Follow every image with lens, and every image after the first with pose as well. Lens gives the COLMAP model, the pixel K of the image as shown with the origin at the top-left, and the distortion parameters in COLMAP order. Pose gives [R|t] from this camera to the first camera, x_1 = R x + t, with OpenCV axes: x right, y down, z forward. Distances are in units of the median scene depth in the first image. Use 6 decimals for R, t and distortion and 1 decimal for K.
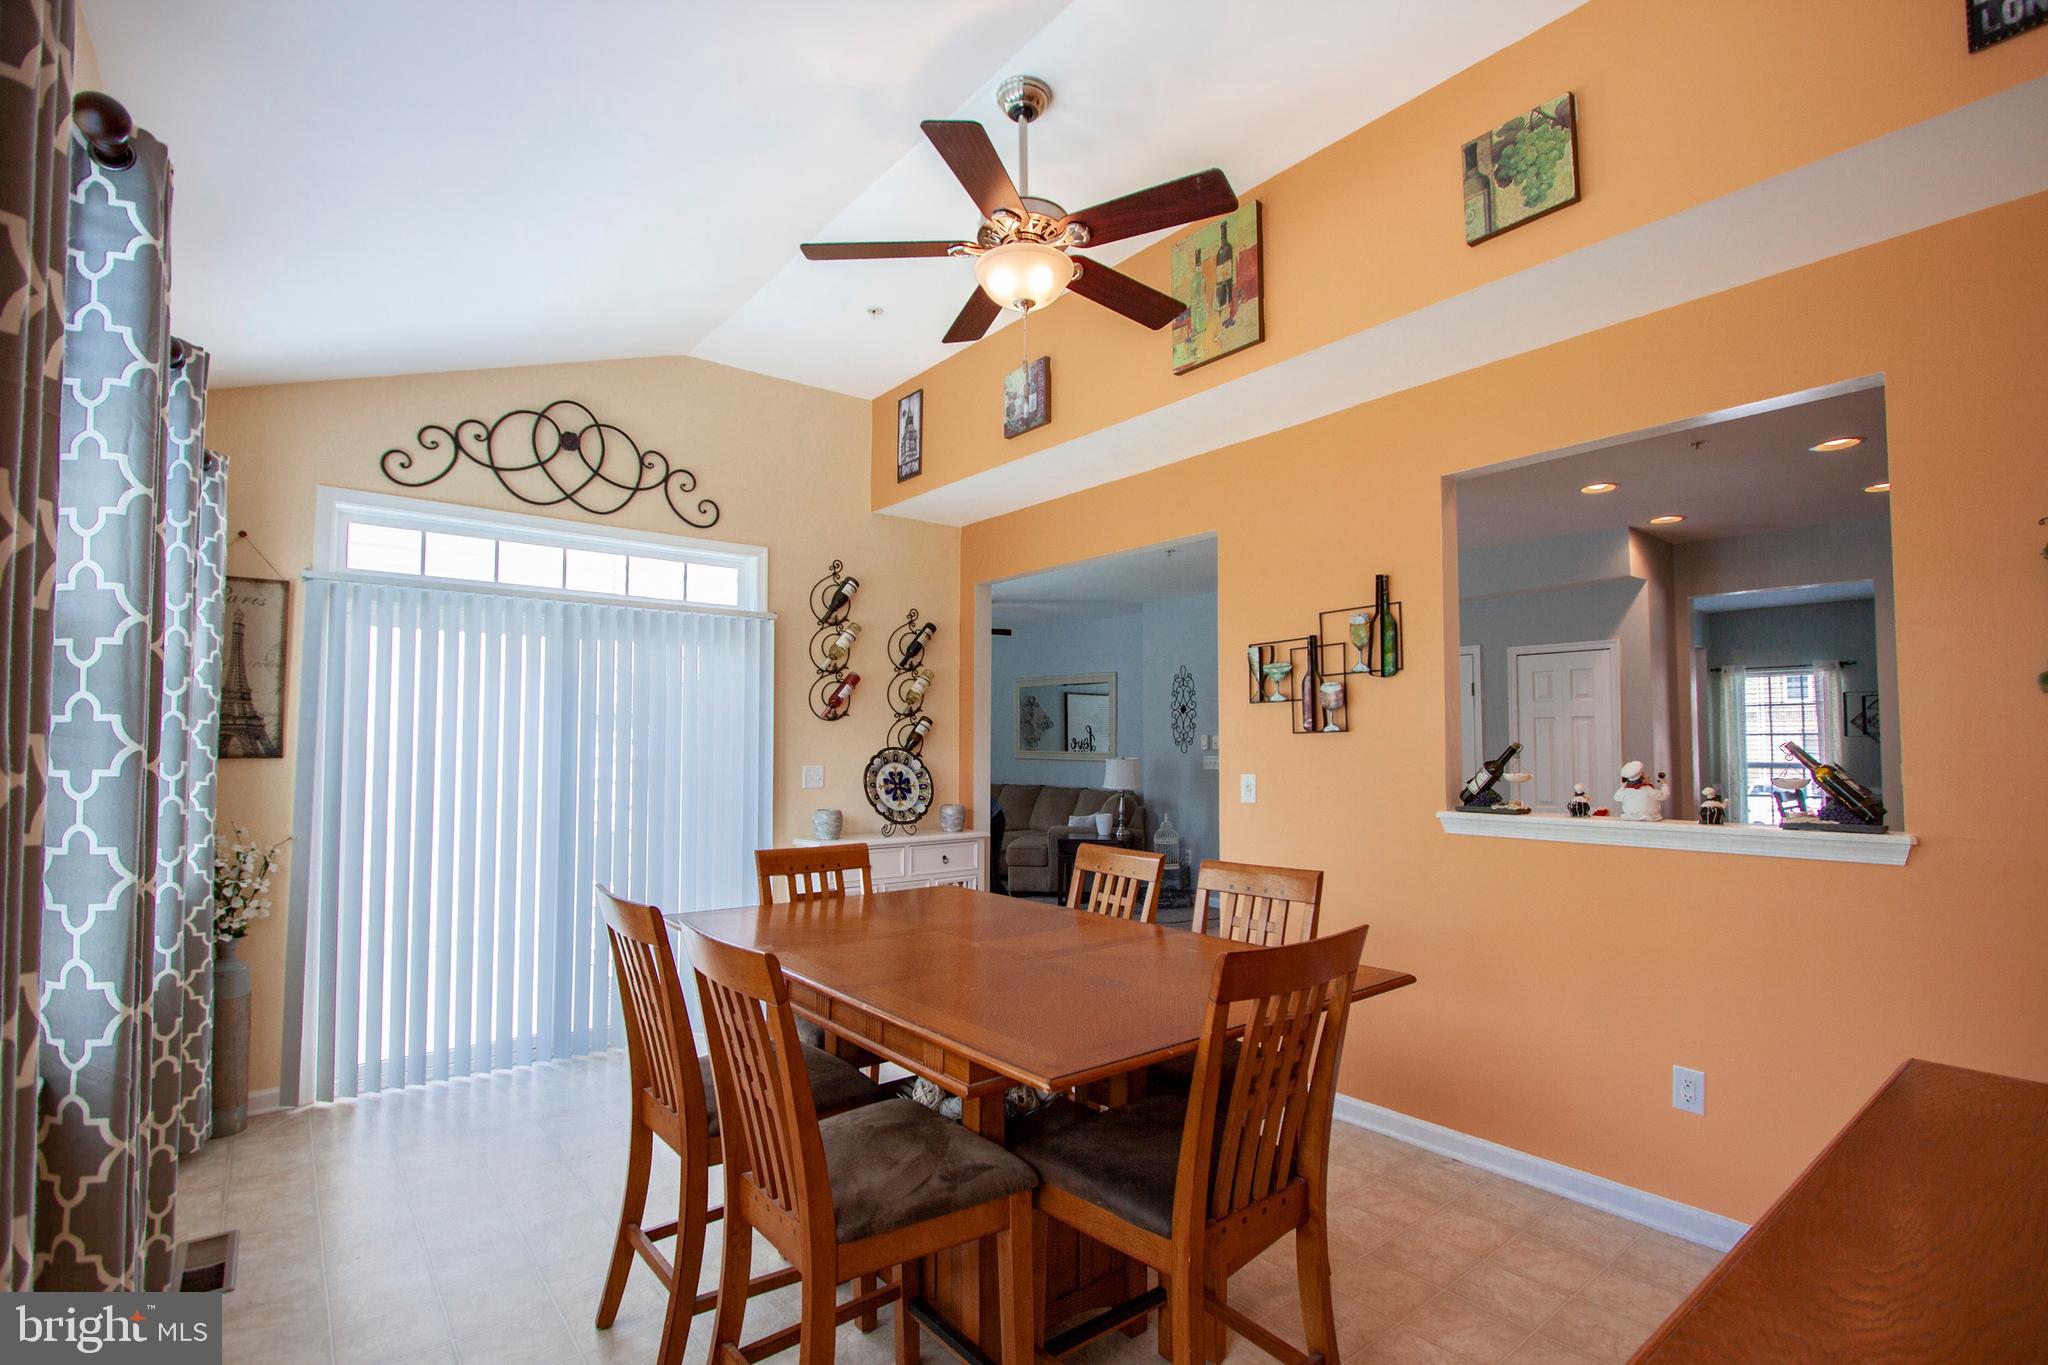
lens RADIAL K [[944.9, 0, 1049.6], [0, 944.9, 691.2], [0, 0, 1]] dist [-0.019617, 0.003181]
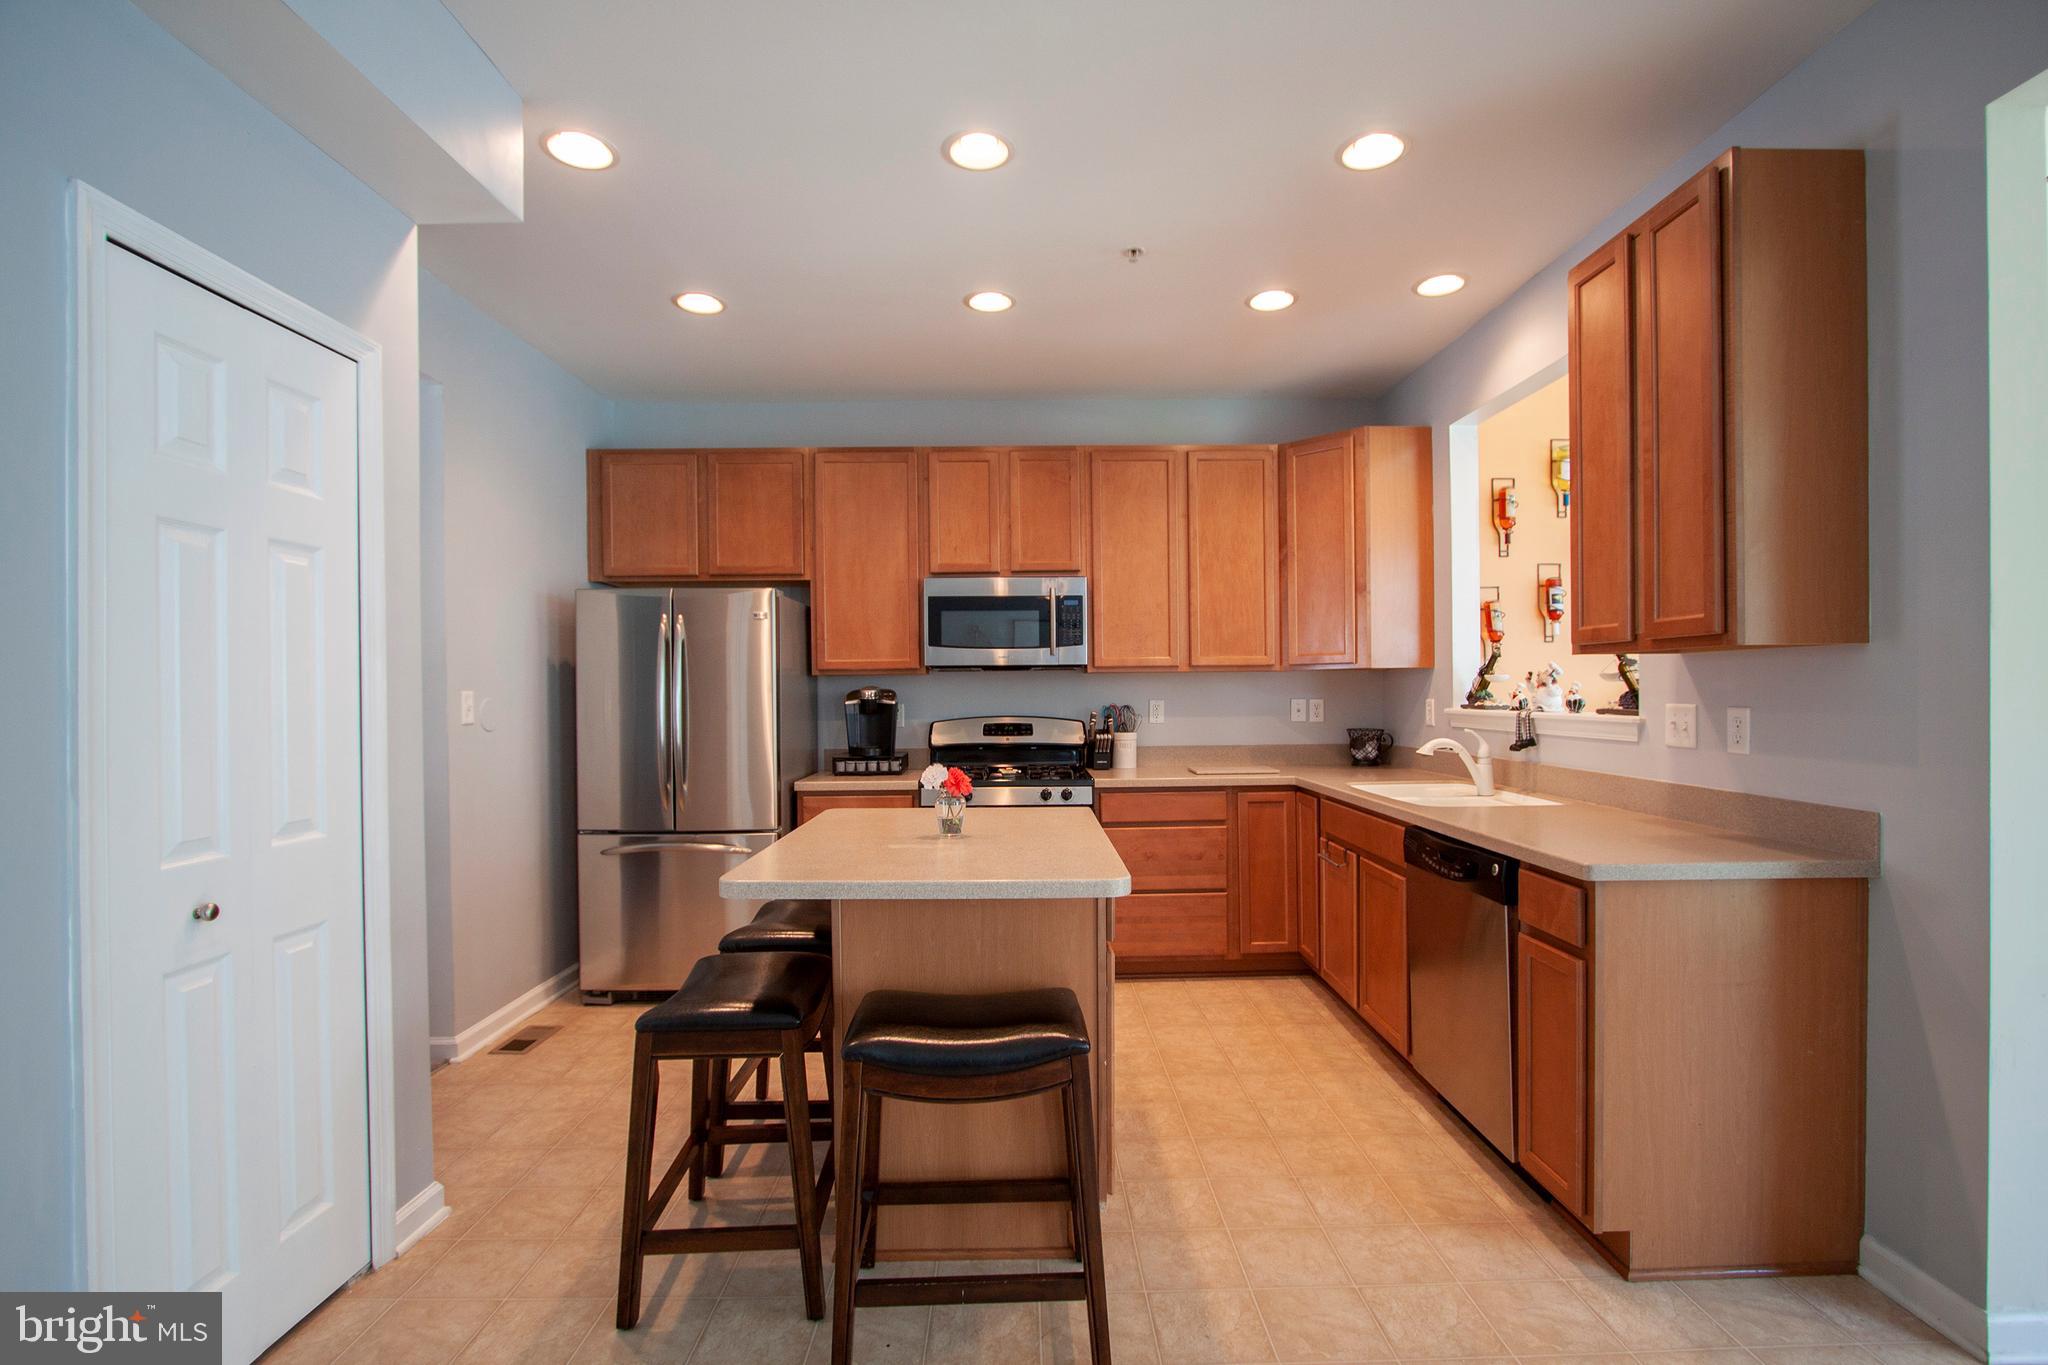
lens RADIAL K [[944.9, 0, 1033.6], [0, 944.9, 698.8], [0, 0, 1]] dist [-0.019617, 0.003181]
pose [[-0.782551, 0.003060, 0.622578, 0.299356], [-0.022977, 0.999165, -0.033792, 0.136874], [-0.622162, -0.040749, -0.781827, 1.771544]]
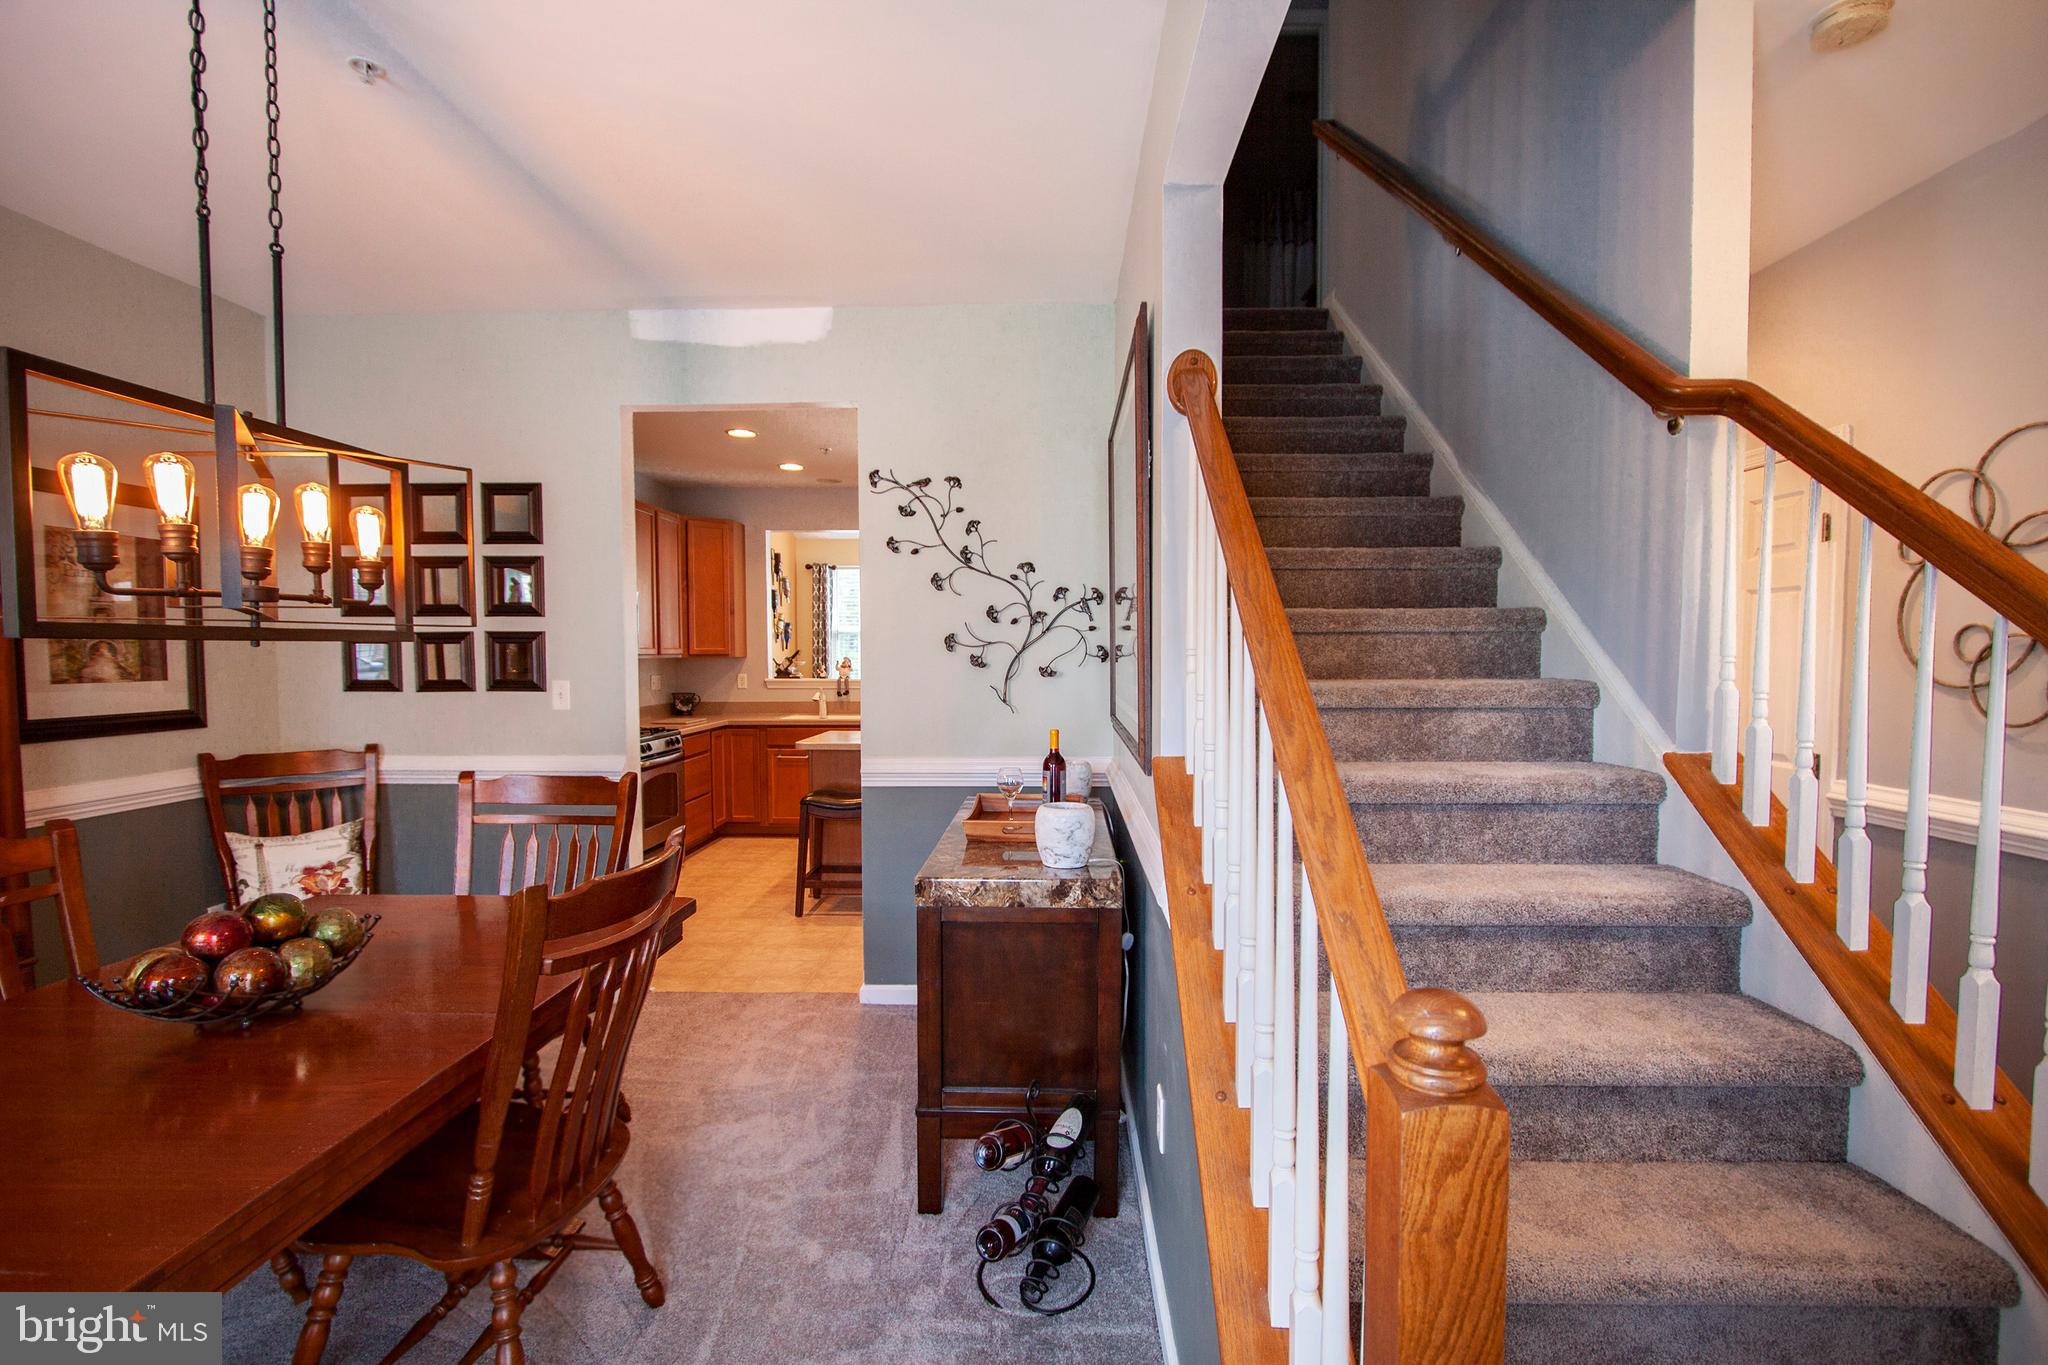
lens RADIAL K [[944.9, 0, 1033.0], [0, 944.9, 698.7], [0, 0, 1]] dist [-0.019617, 0.003181]
pose [[-0.654313, 0.039925, -0.755169, 1.765311], [0.041787, 0.998988, 0.016609, 0.134767], [0.755068, -0.020689, -0.655320, 2.424830]]
